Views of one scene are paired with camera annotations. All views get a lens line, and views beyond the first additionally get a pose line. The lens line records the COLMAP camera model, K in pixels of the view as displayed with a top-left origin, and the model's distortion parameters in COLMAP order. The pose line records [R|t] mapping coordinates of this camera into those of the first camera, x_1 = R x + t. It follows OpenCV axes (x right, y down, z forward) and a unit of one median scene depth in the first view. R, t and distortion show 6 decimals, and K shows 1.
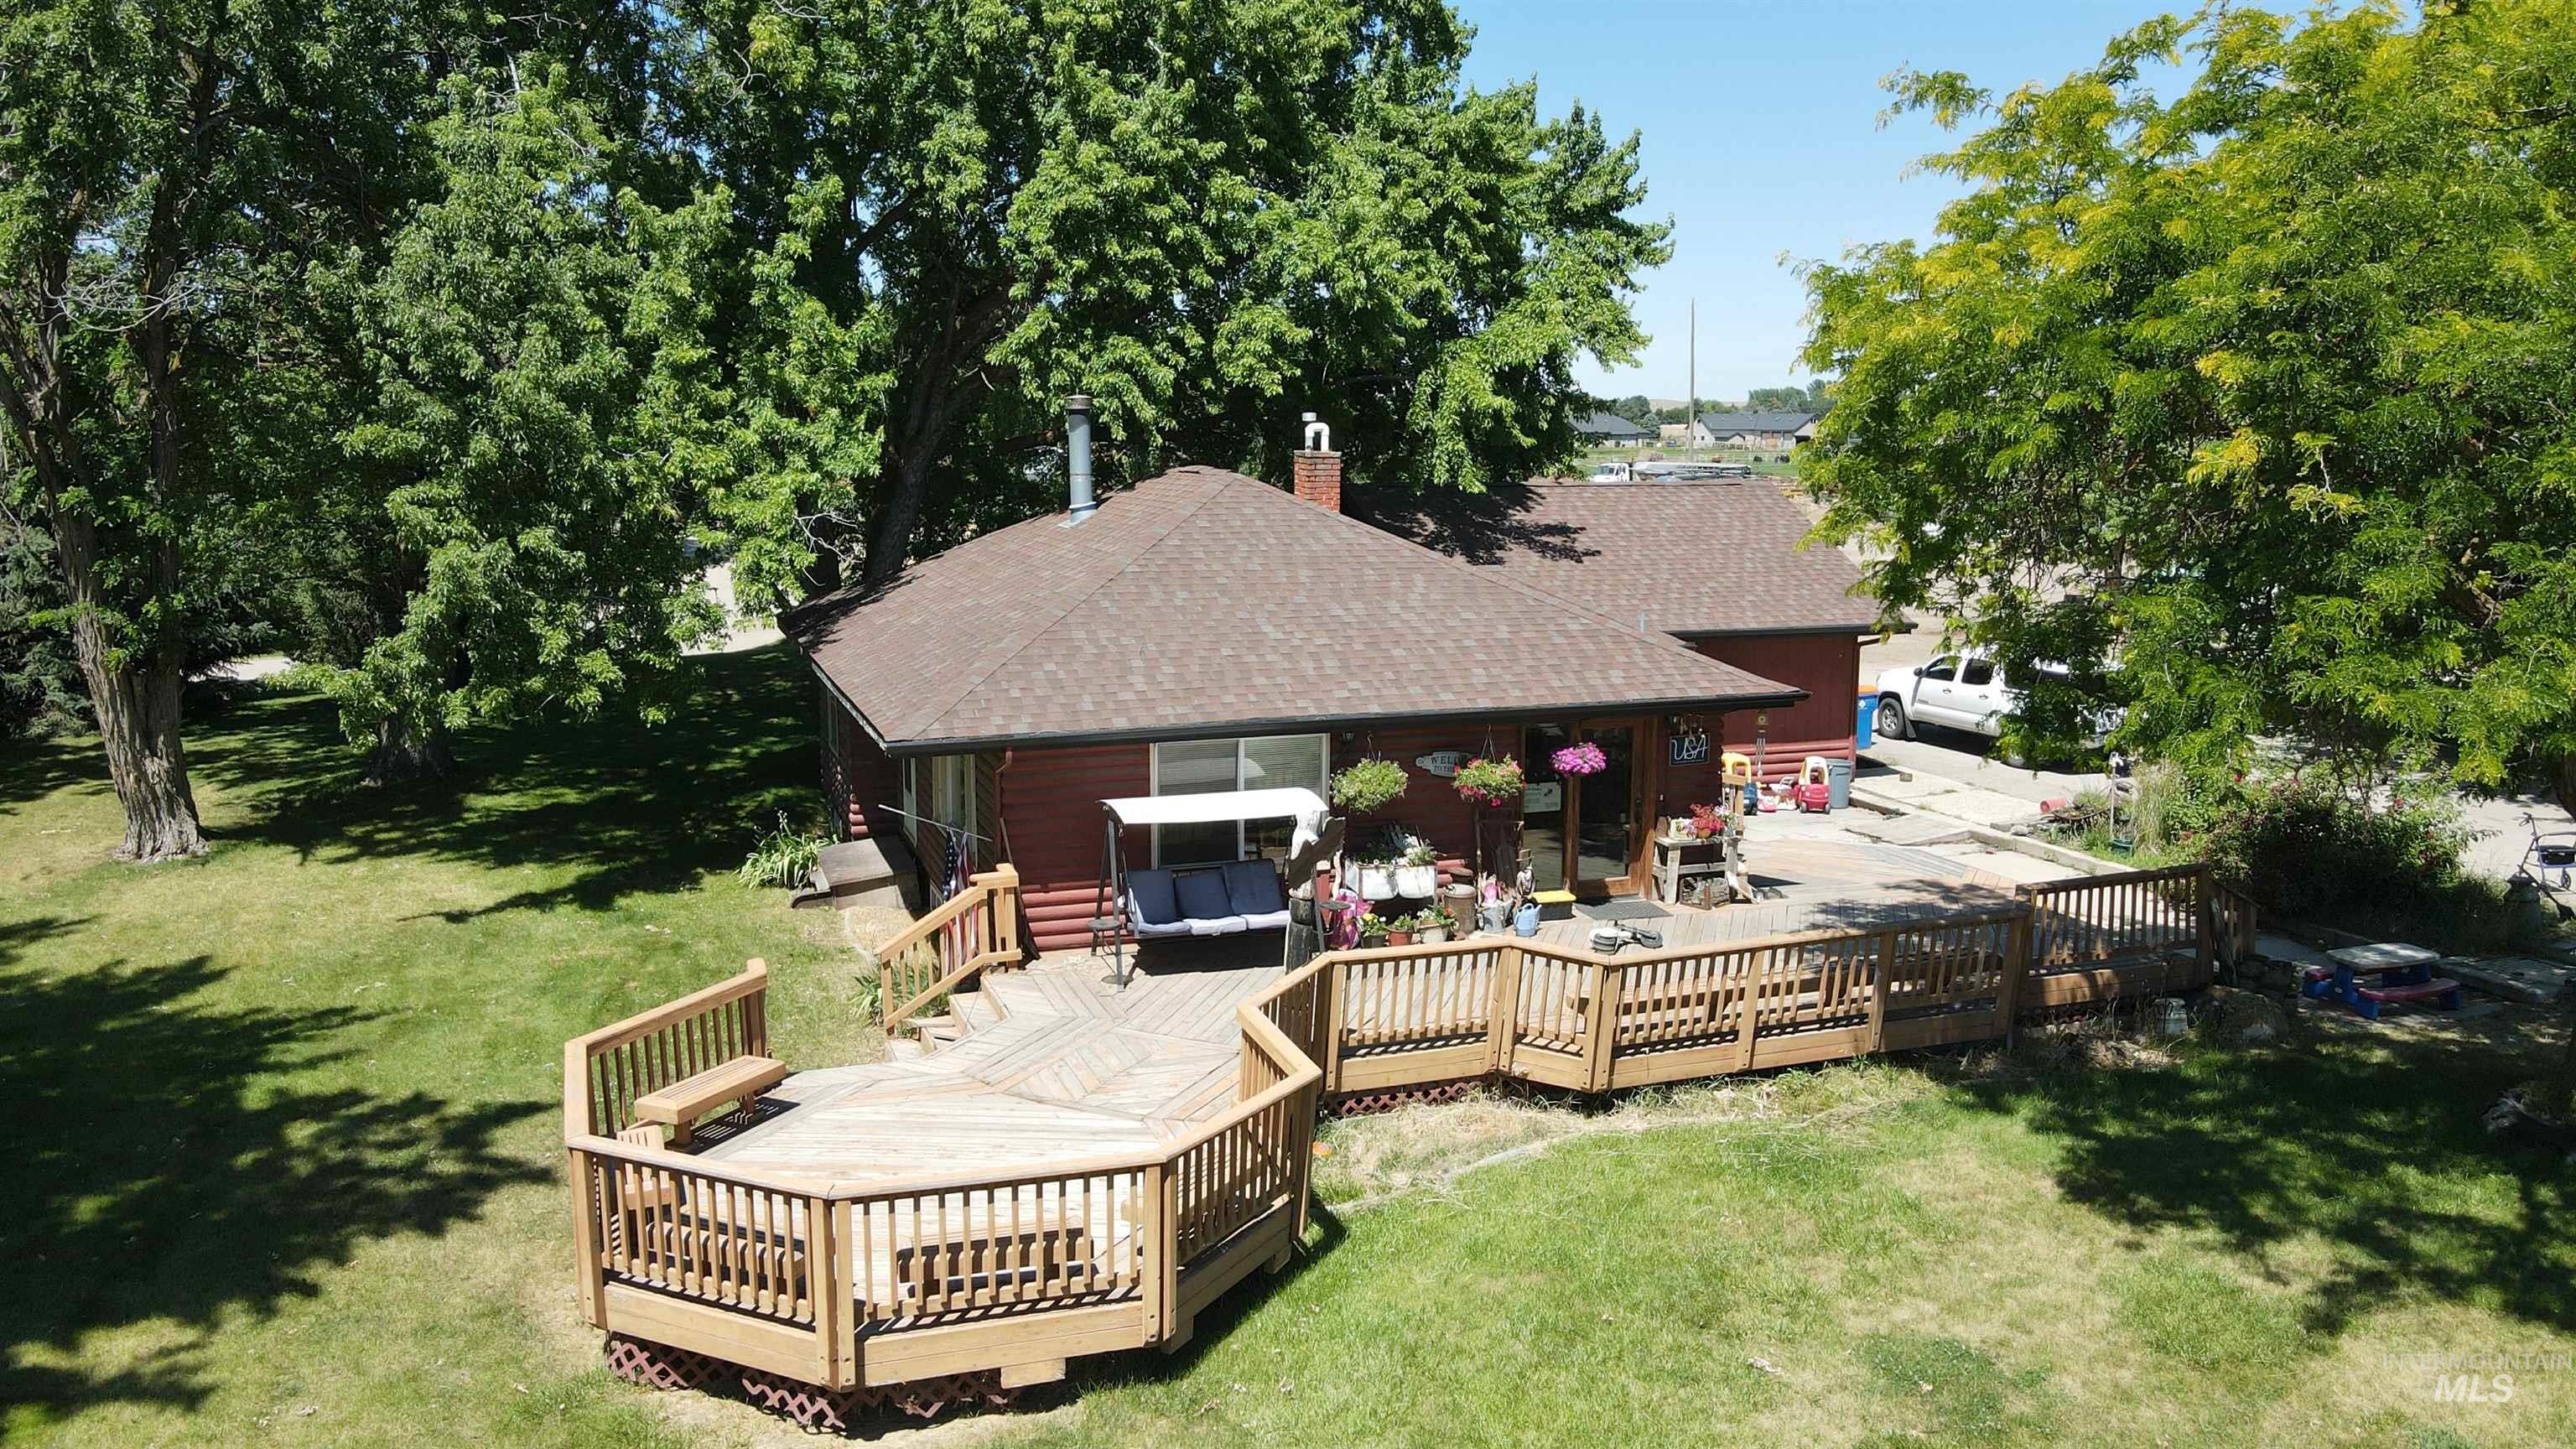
lens RADIAL K [[1921.8, 0, 1285.5], [0, 1921.8, 724.3], [0, 0, 1]] dist [0.001955, 0.002690]
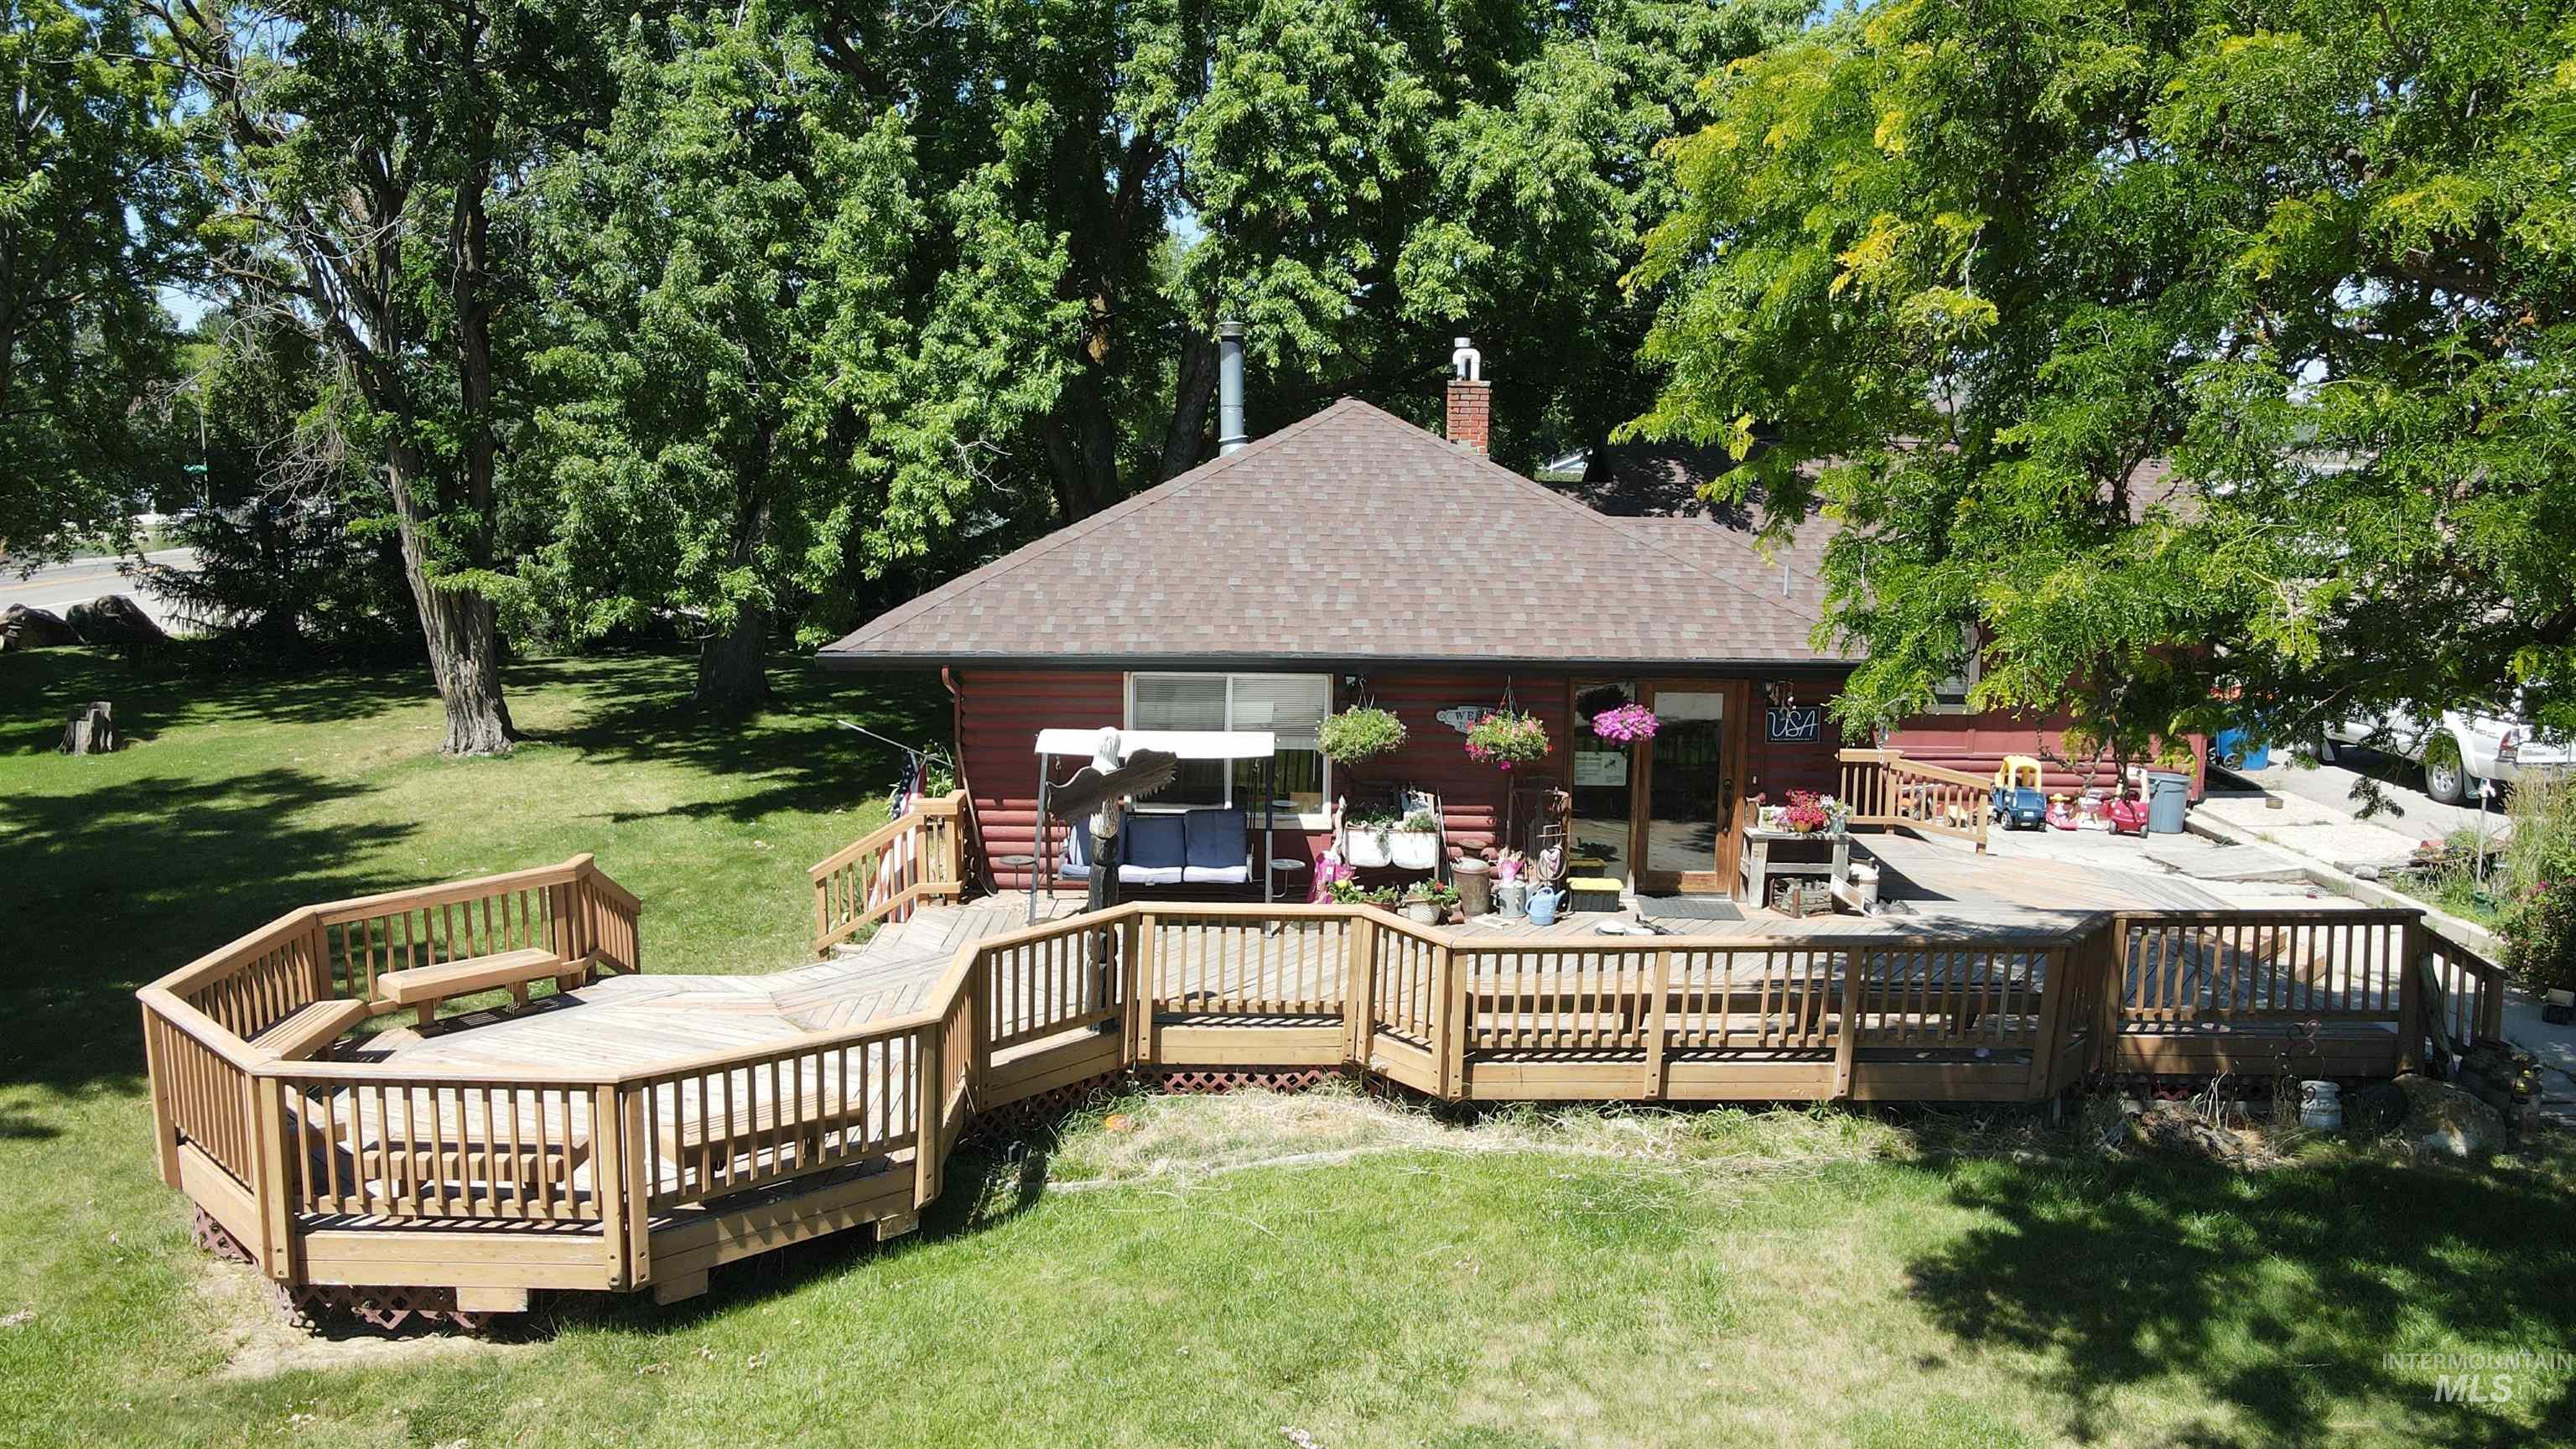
lens RADIAL K [[1921.8, 0, 1288.1], [0, 1921.8, 723.1], [0, 0, 1]] dist [0.001955, 0.002690]
pose [[0.945759, 0.061383, -0.319017, 0.271730], [-0.062238, 0.998033, 0.007523, 0.019824], [0.318851, 0.012740, 0.947719, 0.140529]]
